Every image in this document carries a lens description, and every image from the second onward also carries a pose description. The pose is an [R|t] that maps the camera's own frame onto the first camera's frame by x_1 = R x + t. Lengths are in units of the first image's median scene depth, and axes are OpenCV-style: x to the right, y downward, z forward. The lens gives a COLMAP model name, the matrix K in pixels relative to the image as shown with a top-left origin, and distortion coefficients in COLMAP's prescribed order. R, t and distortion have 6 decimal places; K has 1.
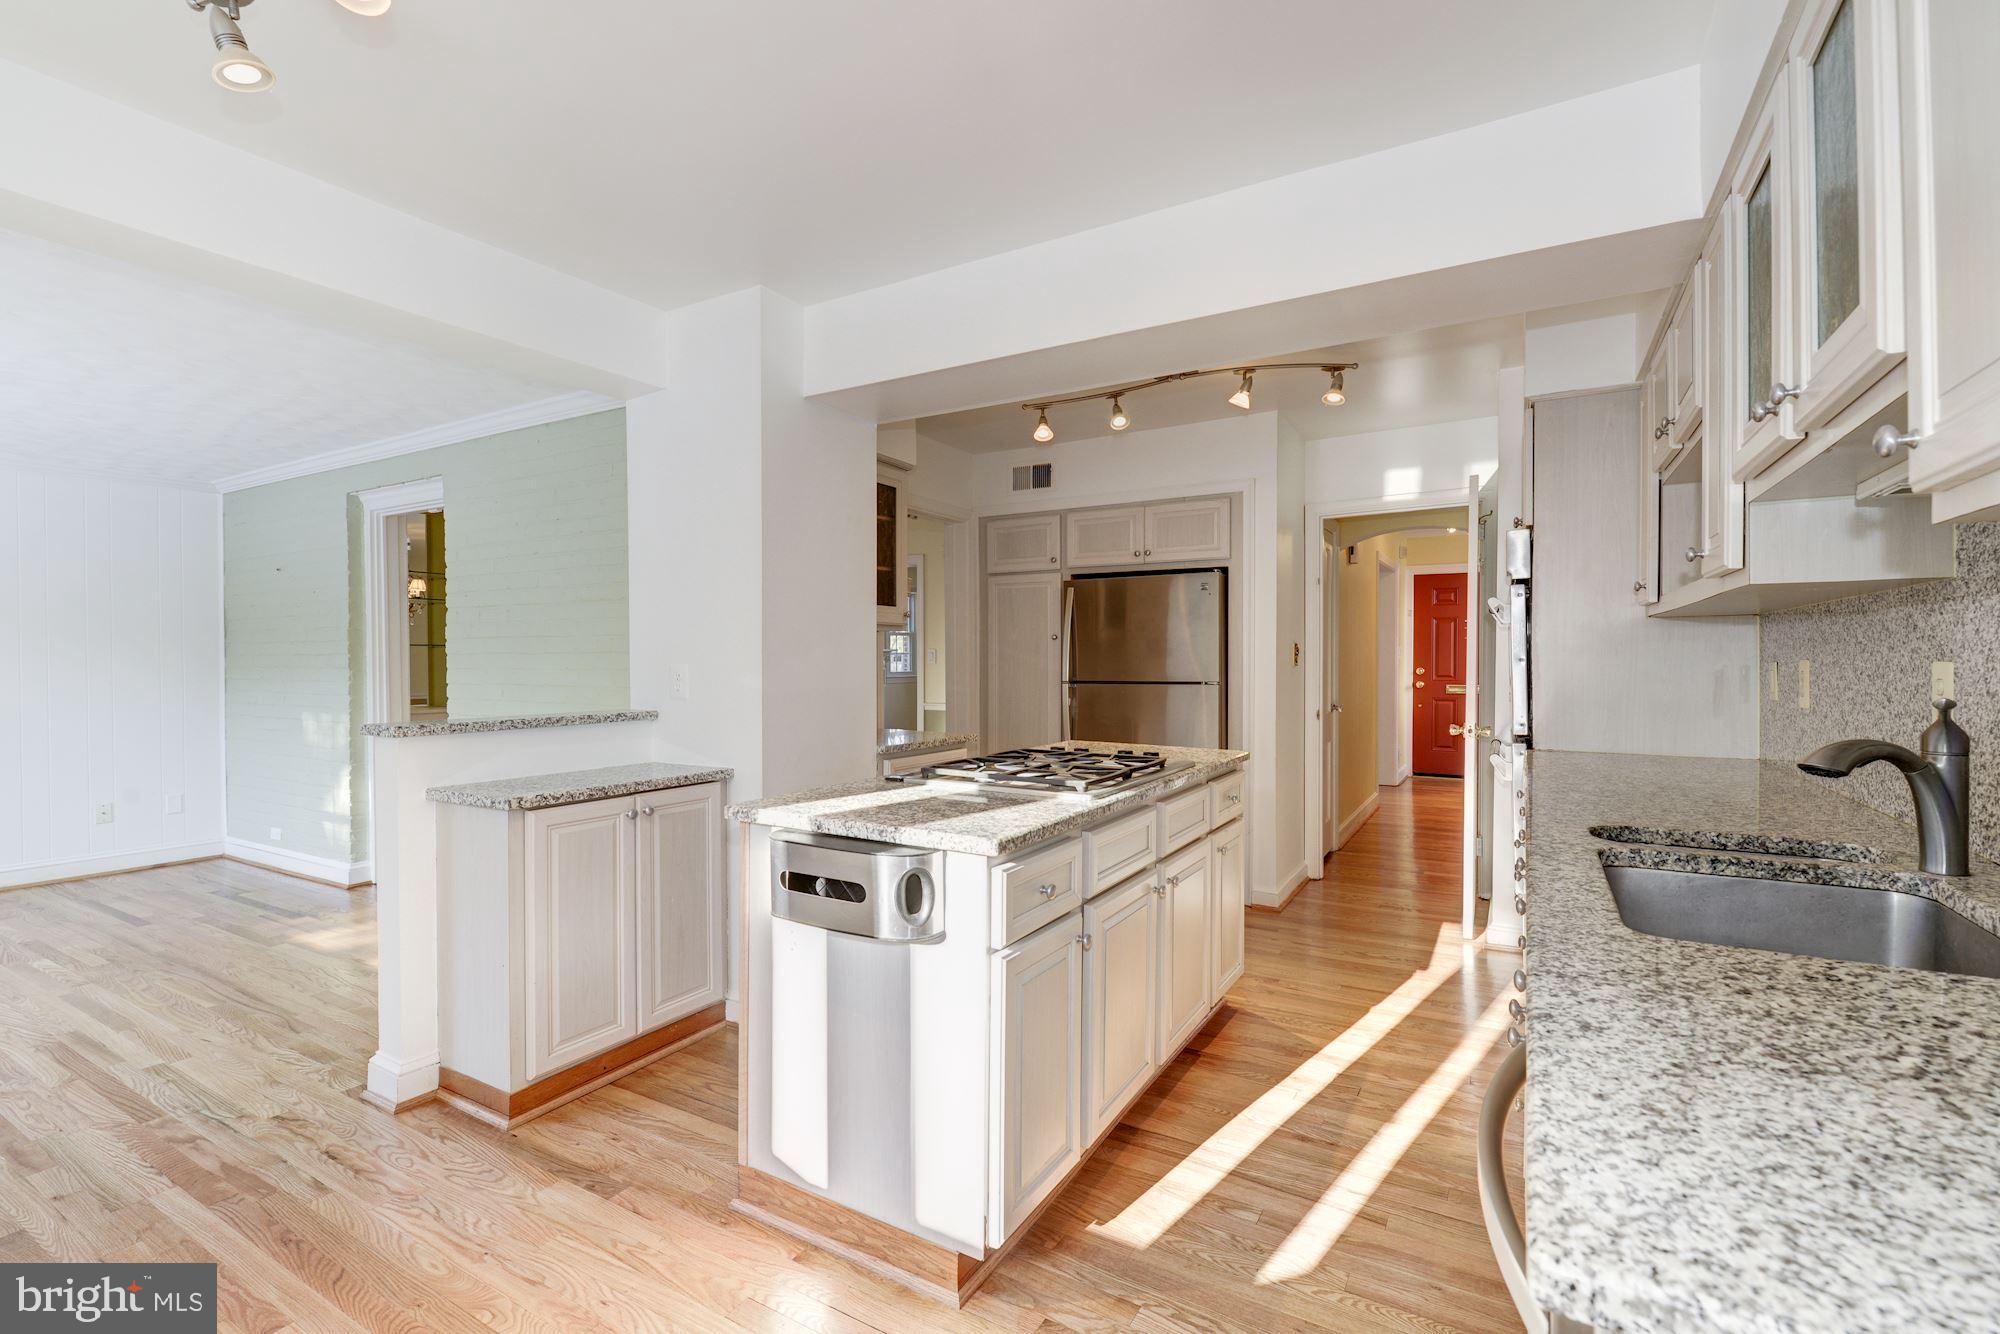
lens RADIAL K [[853.3, 0, 997.1], [0, 853.3, 659.5], [0, 0, 1]] dist [-0.001425, -0.000892]
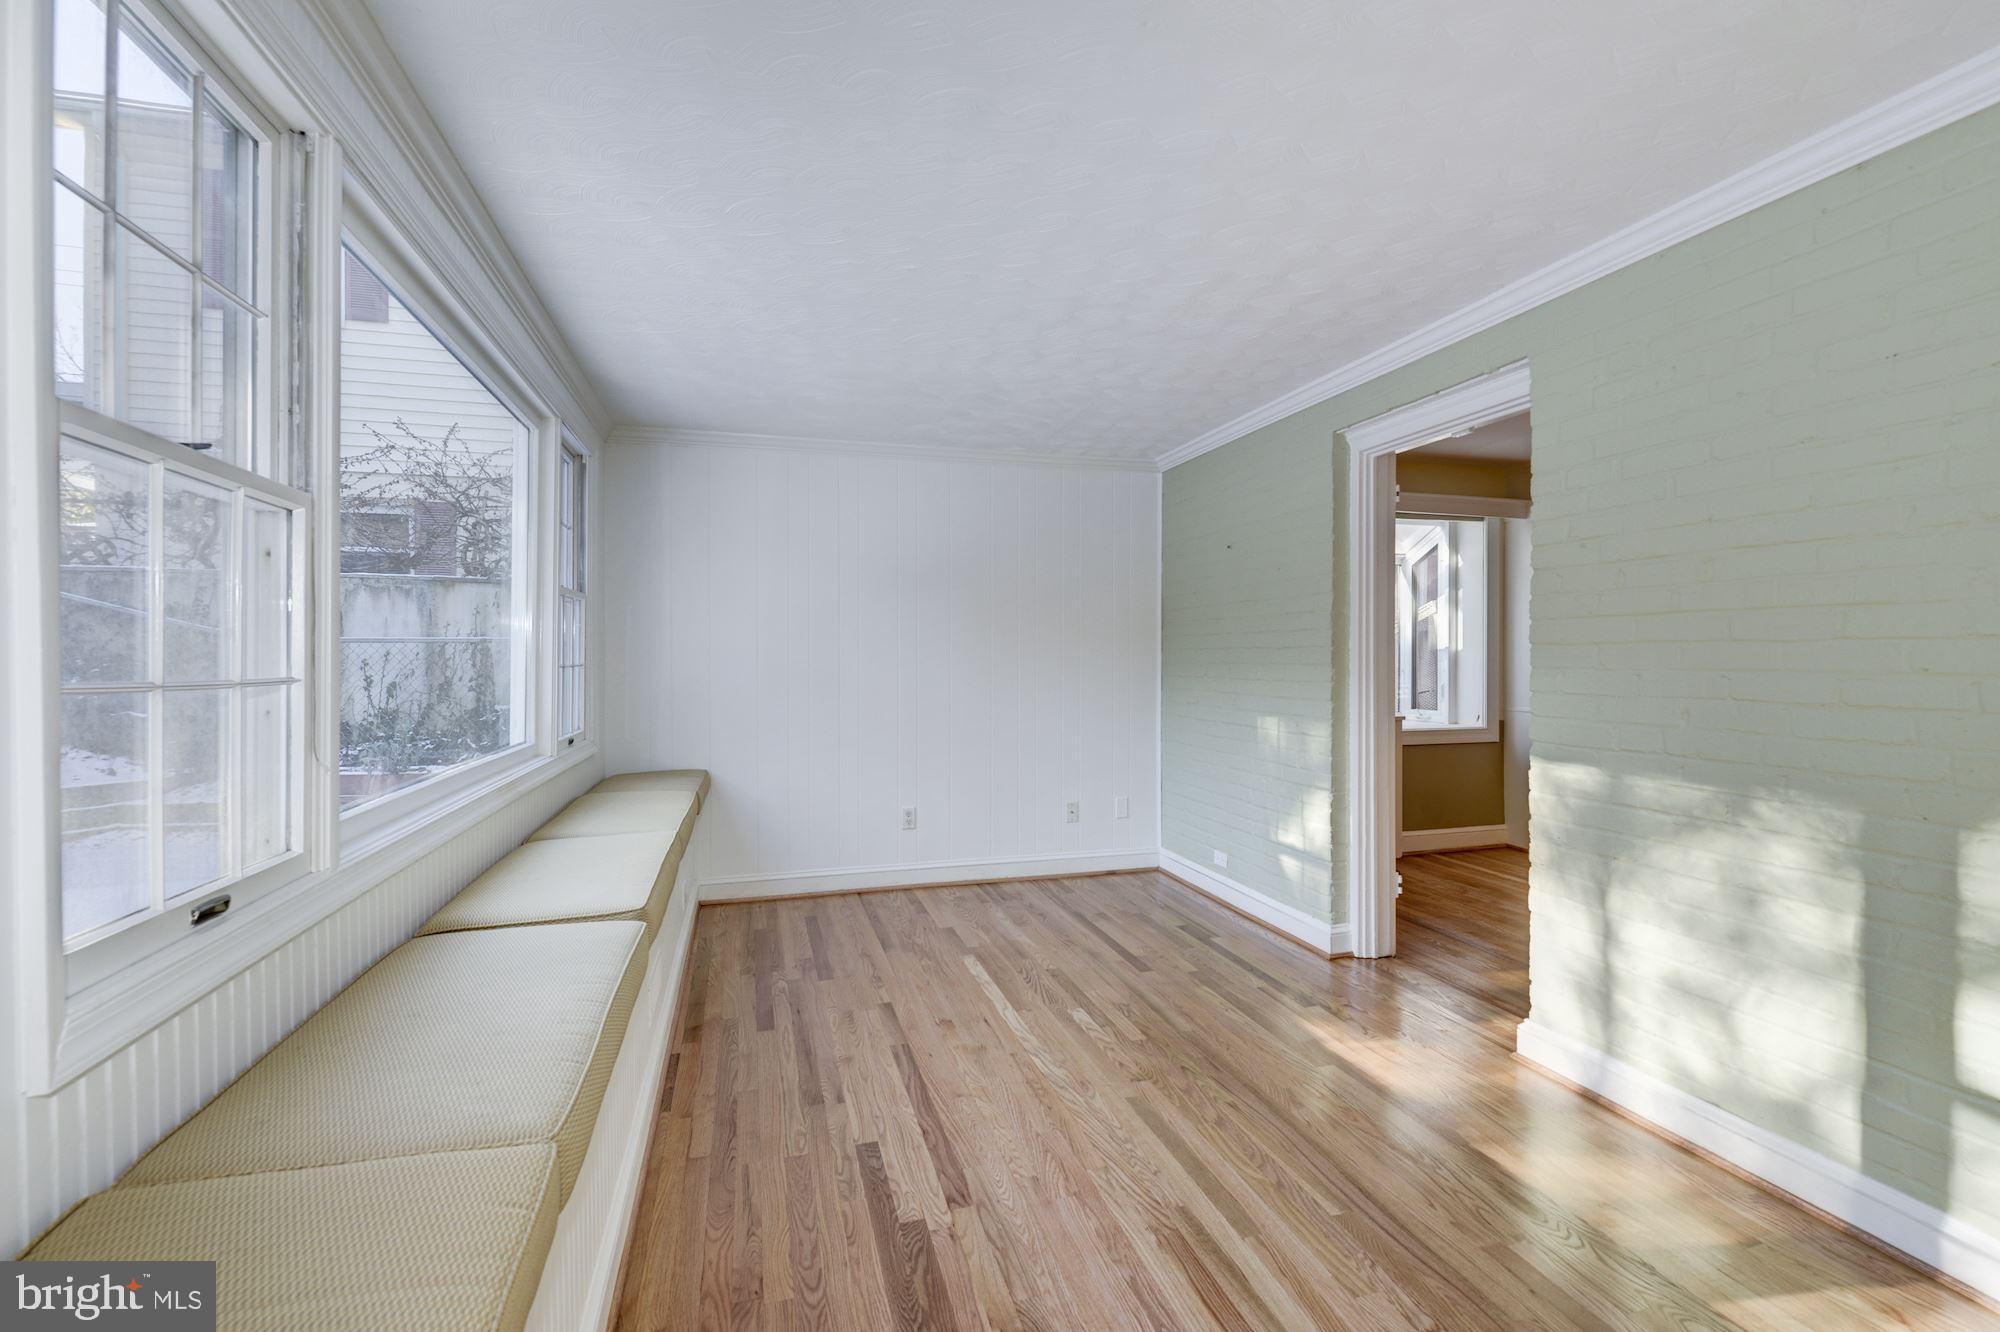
lens RADIAL K [[853.3, 0, 997.1], [0, 853.3, 658.5], [0, 0, 1]] dist [-0.001425, -0.000892]
pose [[0.710411, 0.006591, -0.703756, -0.440920], [-0.007780, 0.999969, 0.001513, 0.005510], [0.703744, 0.004400, 0.710440, 0.257616]]
